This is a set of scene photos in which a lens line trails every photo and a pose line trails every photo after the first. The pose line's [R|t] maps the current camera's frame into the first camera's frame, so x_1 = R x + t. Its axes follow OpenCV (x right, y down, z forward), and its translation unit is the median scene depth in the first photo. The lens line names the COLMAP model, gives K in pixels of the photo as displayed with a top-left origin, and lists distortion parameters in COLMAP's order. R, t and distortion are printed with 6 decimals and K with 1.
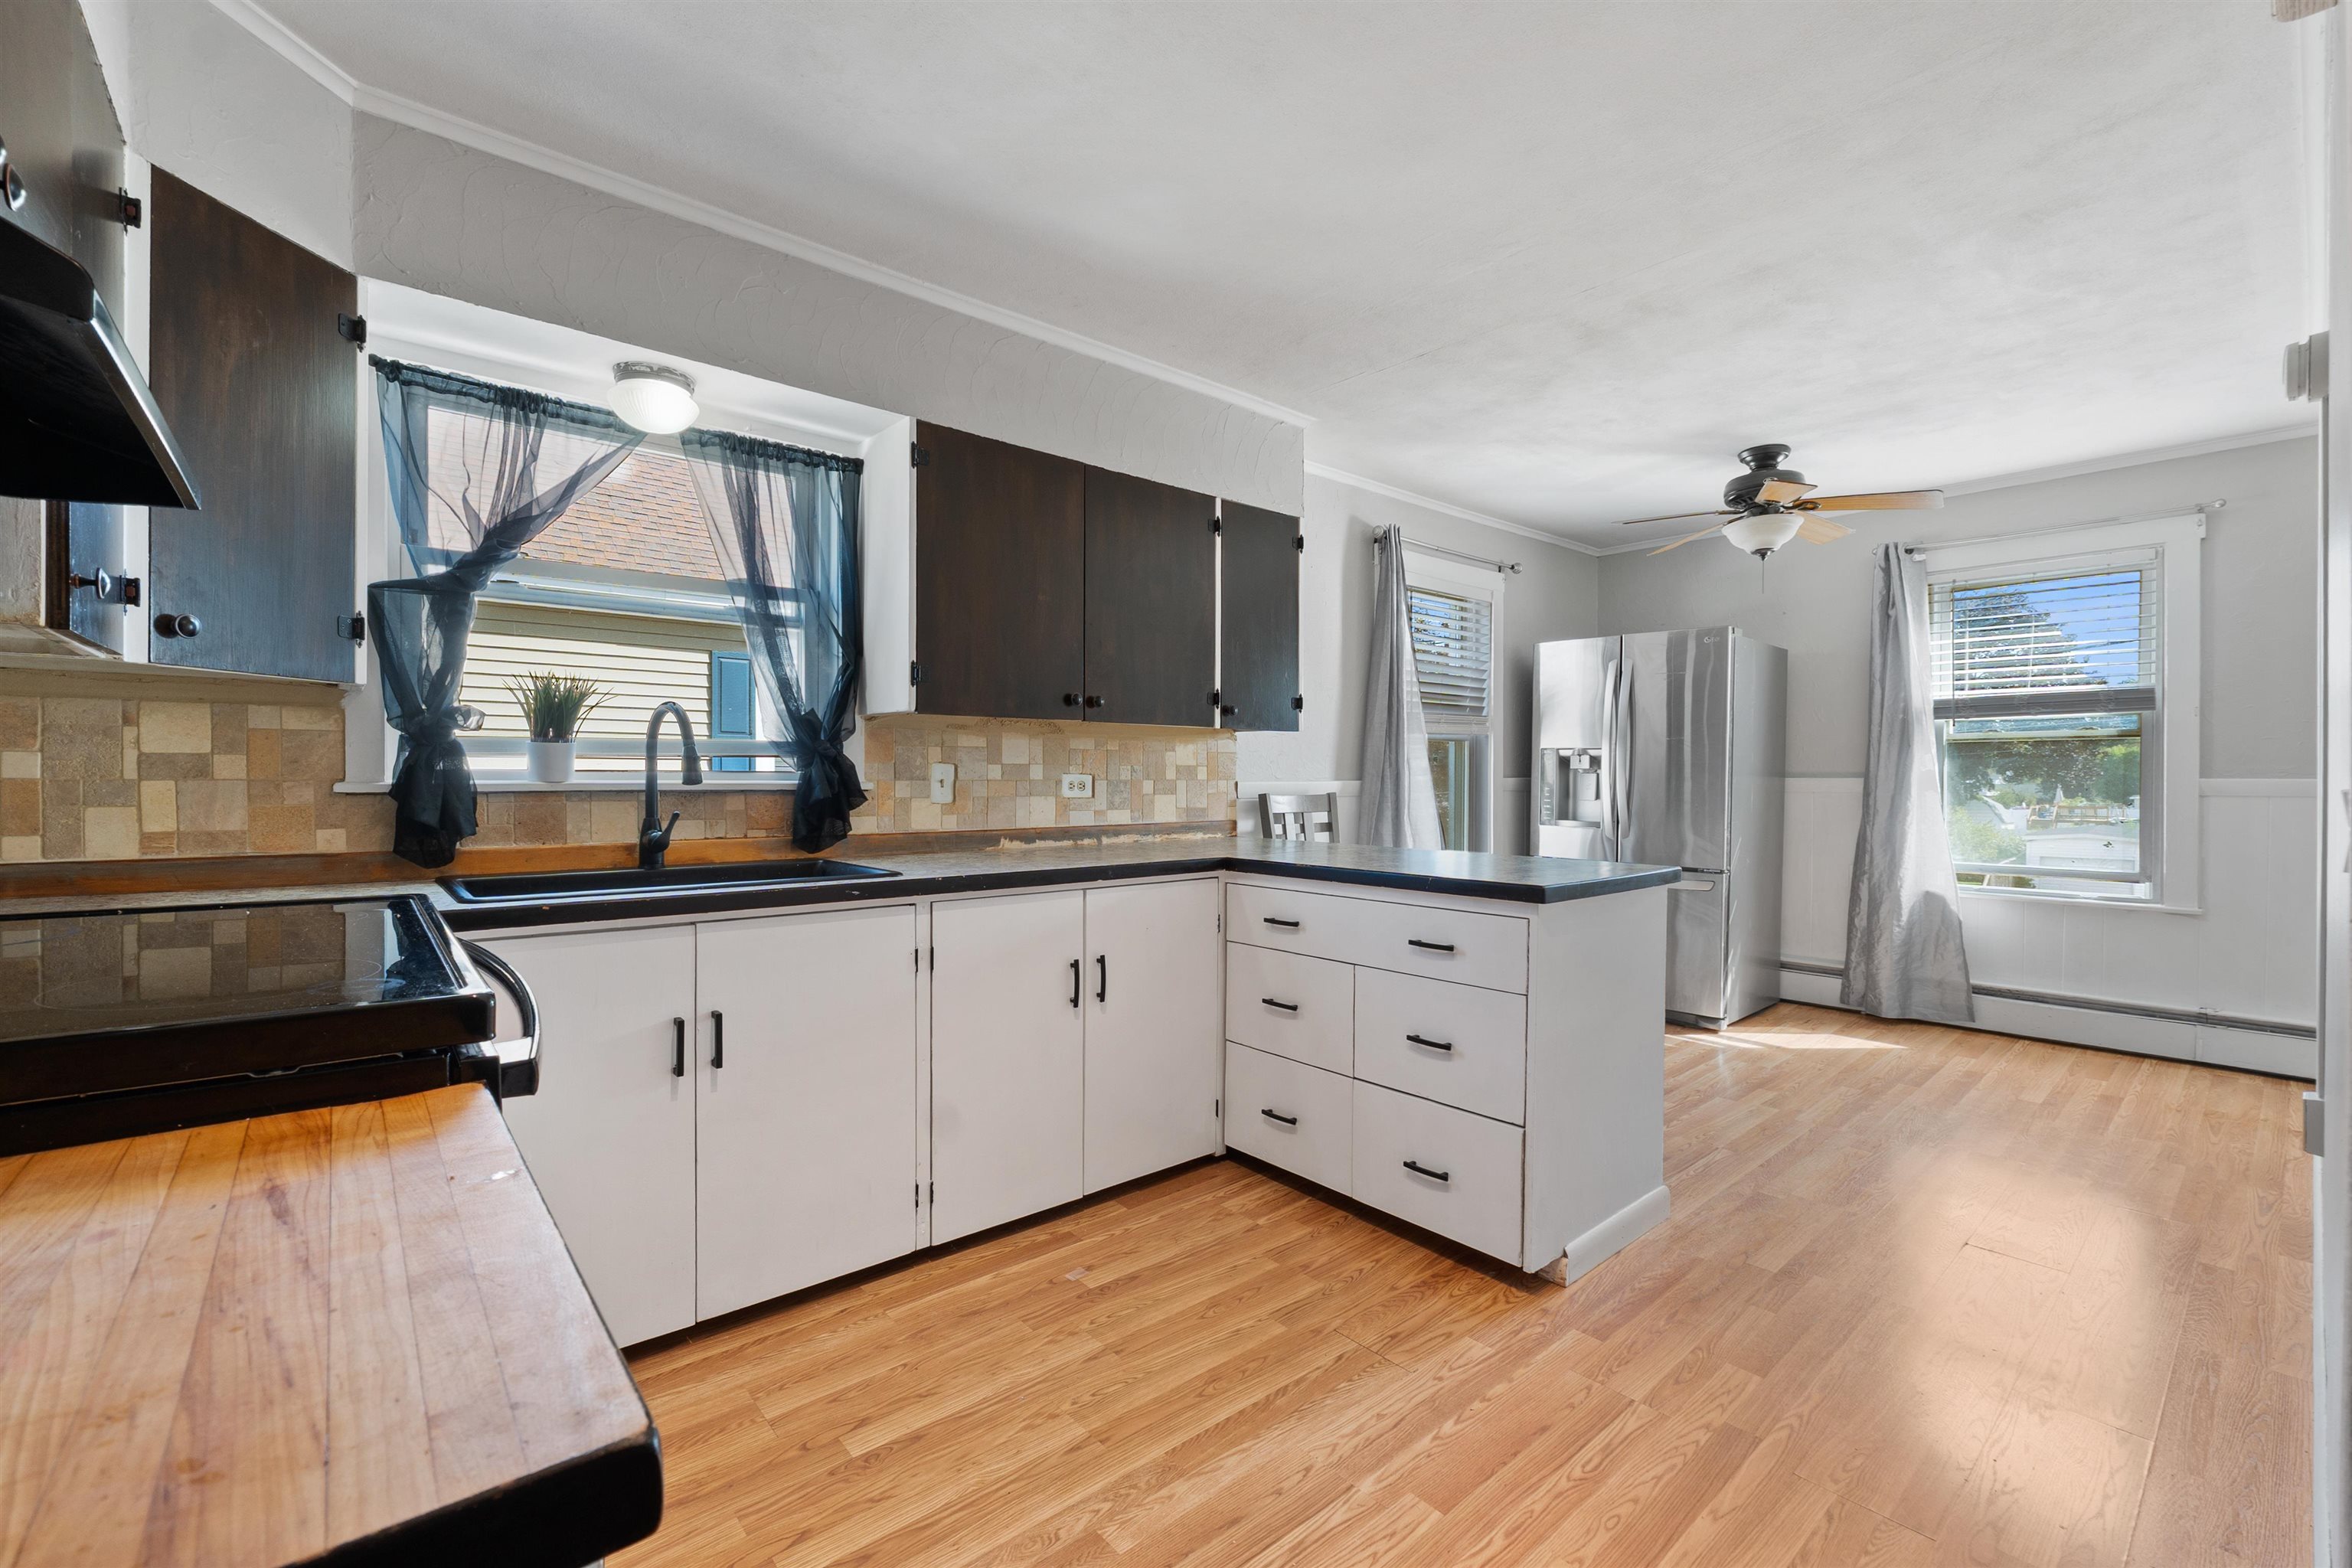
lens RADIAL K [[987.1, 0, 1179.8], [0, 987.1, 785.7], [0, 0, 1]] dist [-0.013123, 0.001975]
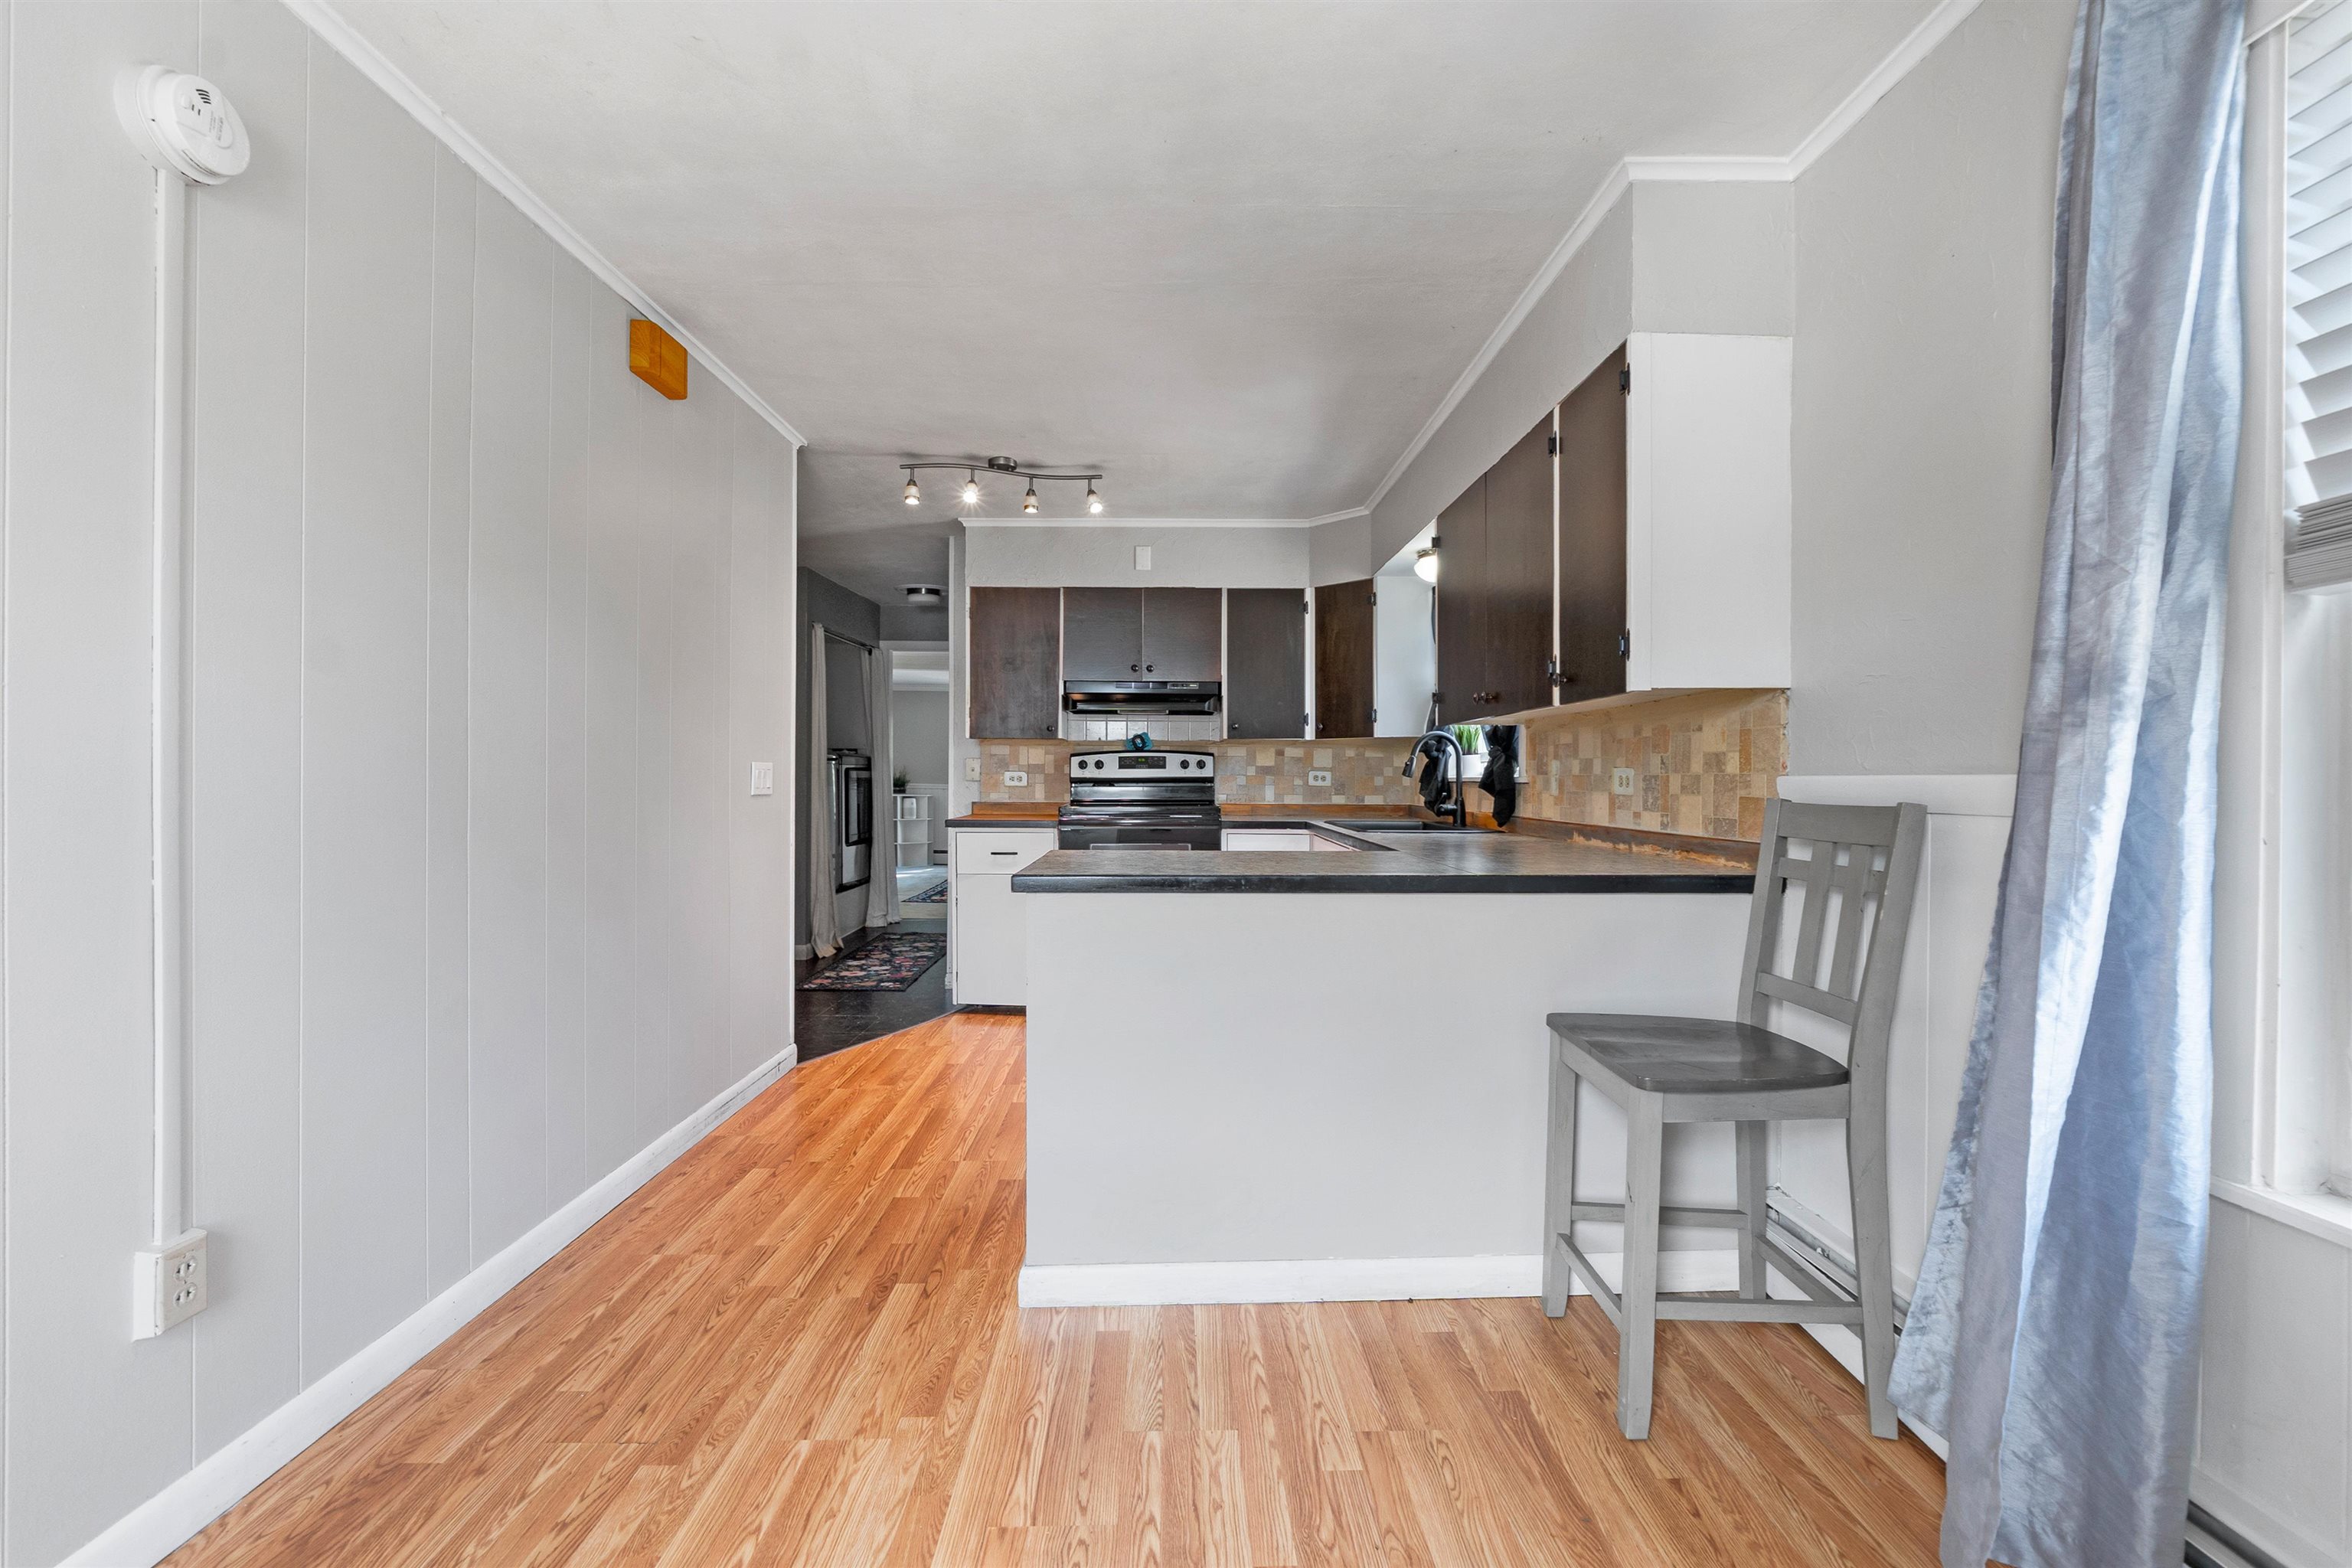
lens RADIAL K [[987.1, 0, 1182.8], [0, 987.1, 782.8], [0, 0, 1]] dist [-0.013123, 0.001975]
pose [[-0.637061, -0.002842, -0.770808, 1.161481], [-0.015758, 0.999832, 0.009337, -0.001801], [0.770652, 0.018094, -0.636999, 1.803520]]
